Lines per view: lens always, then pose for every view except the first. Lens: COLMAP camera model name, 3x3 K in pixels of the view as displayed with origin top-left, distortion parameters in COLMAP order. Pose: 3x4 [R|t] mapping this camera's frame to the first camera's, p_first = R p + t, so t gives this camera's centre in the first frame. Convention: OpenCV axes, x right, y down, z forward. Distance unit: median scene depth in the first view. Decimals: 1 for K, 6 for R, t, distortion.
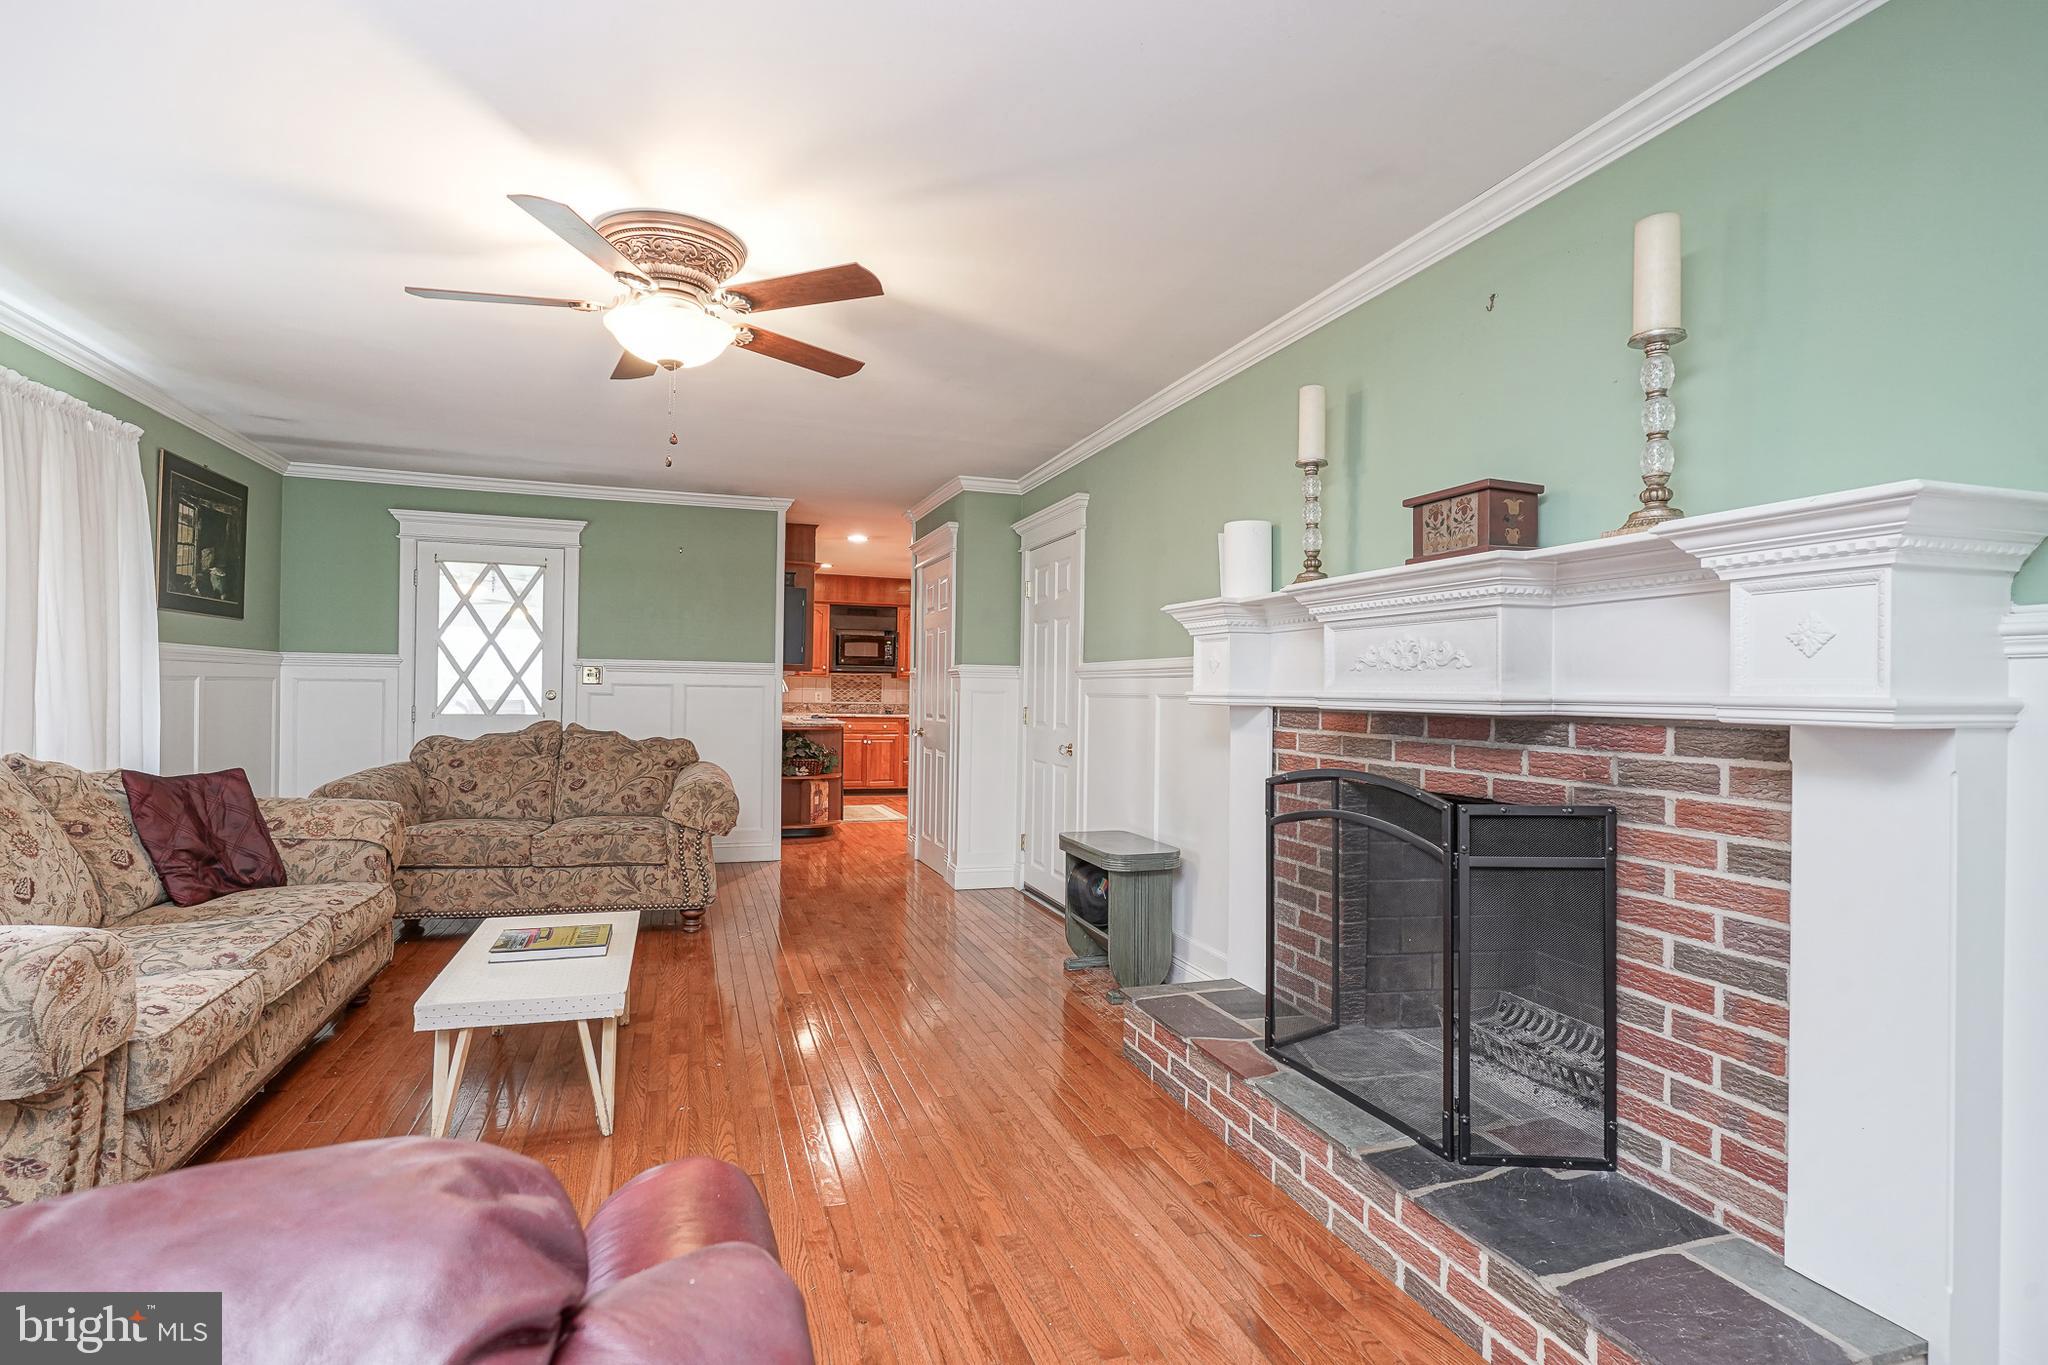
lens RADIAL K [[992.6, 0, 999.9], [0, 992.6, 683.8], [0, 0, 1]] dist [-0.010638, 0.004693]
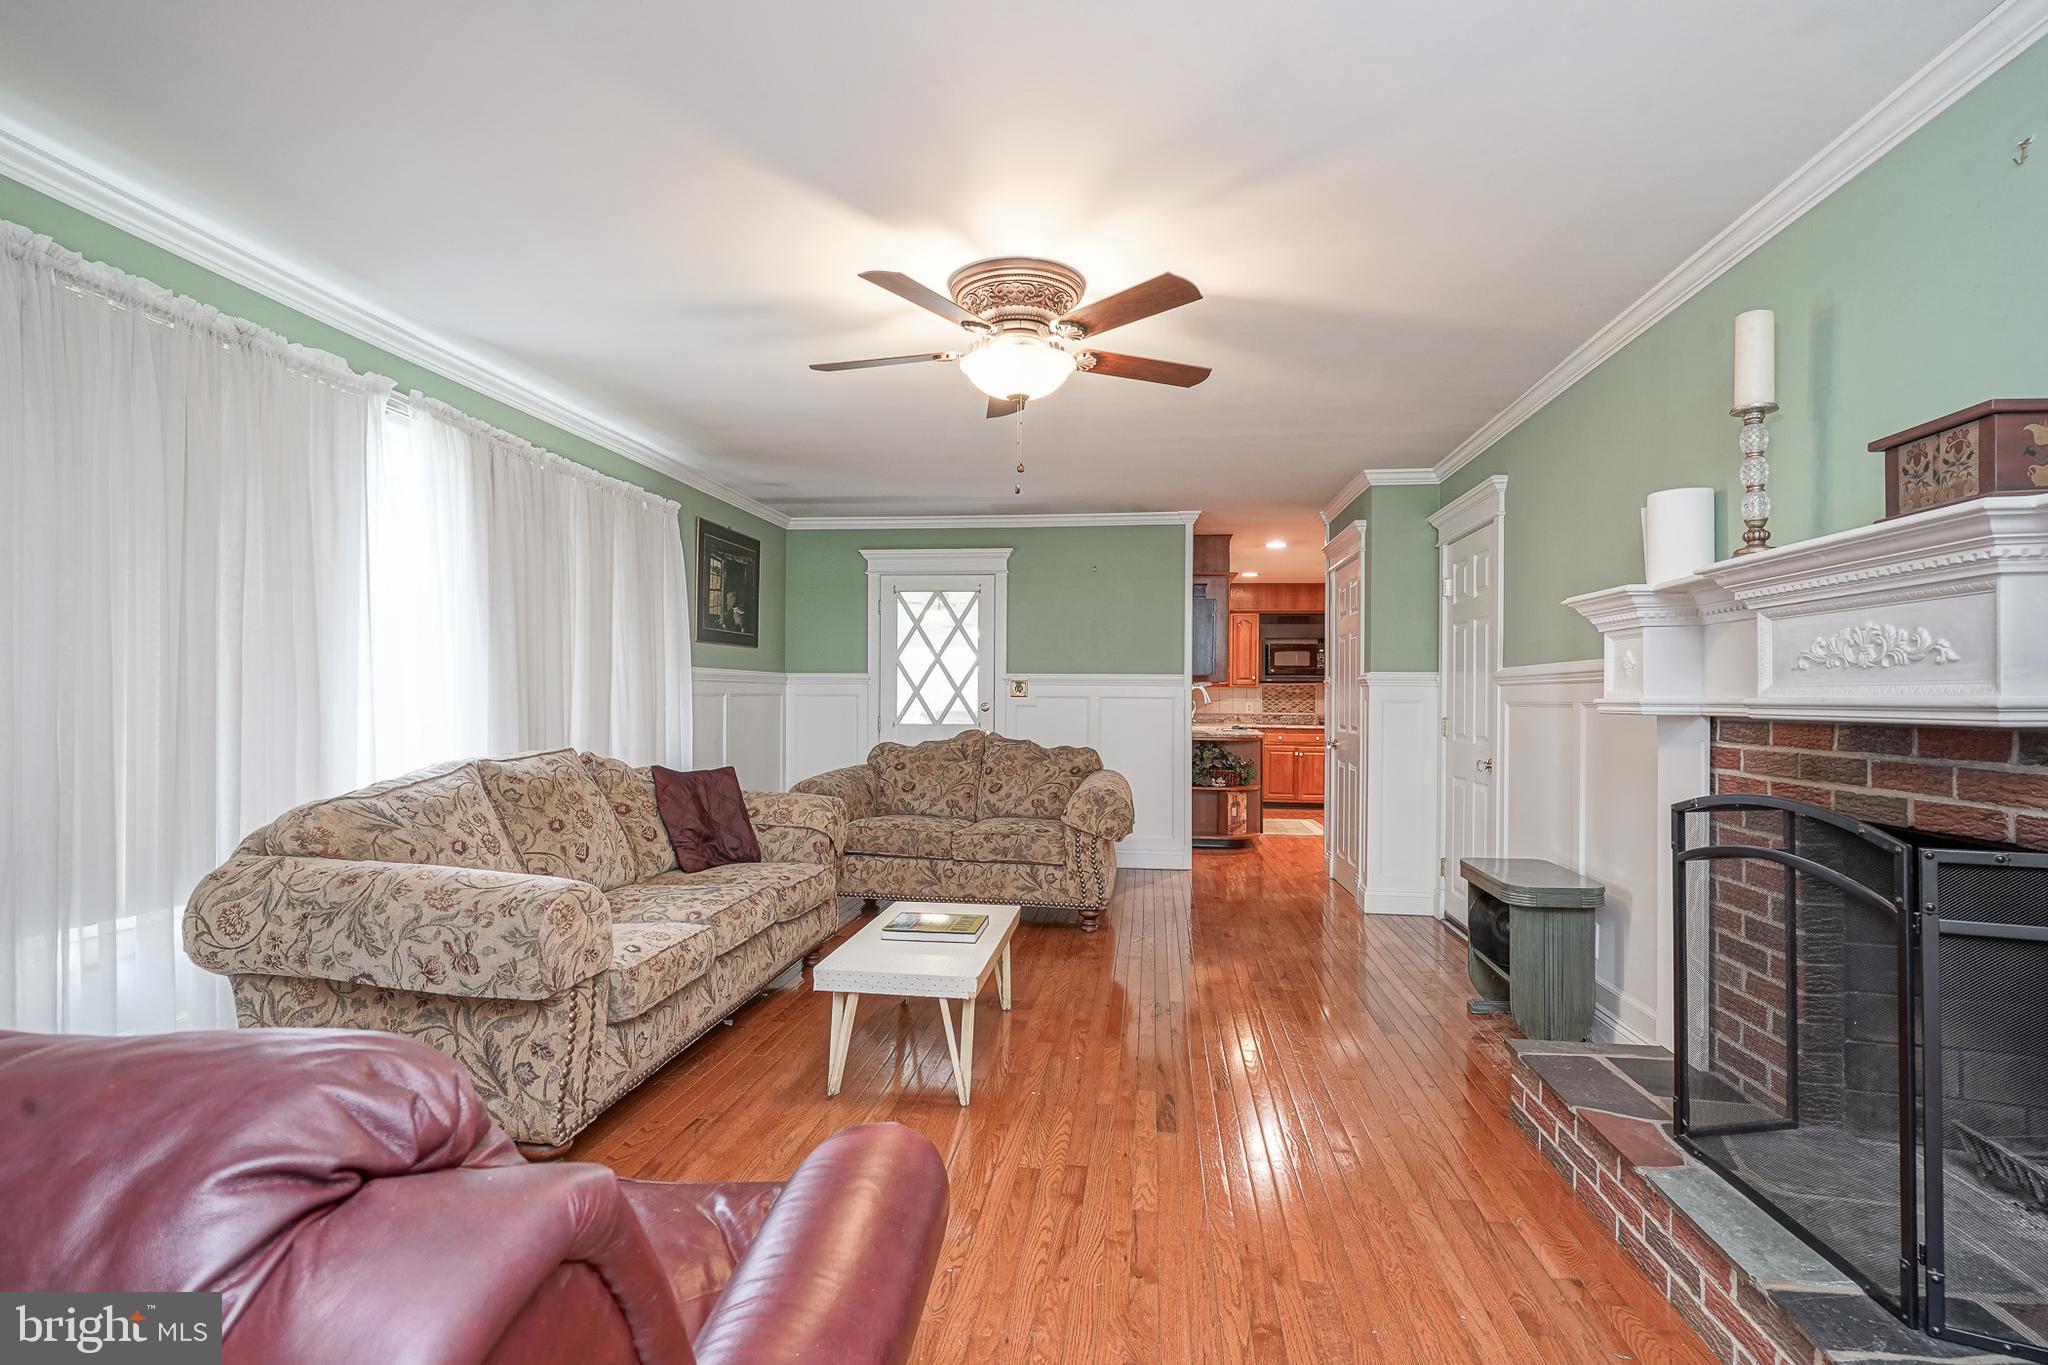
lens RADIAL K [[992.6, 0, 1009.2], [0, 992.6, 694.6], [0, 0, 1]] dist [-0.010638, 0.004693]
pose [[0.898585, -0.010699, -0.438669, 0.123109], [0.010493, 0.999941, -0.002894, 0.001829], [0.438674, -0.002002, 0.898644, 0.026901]]
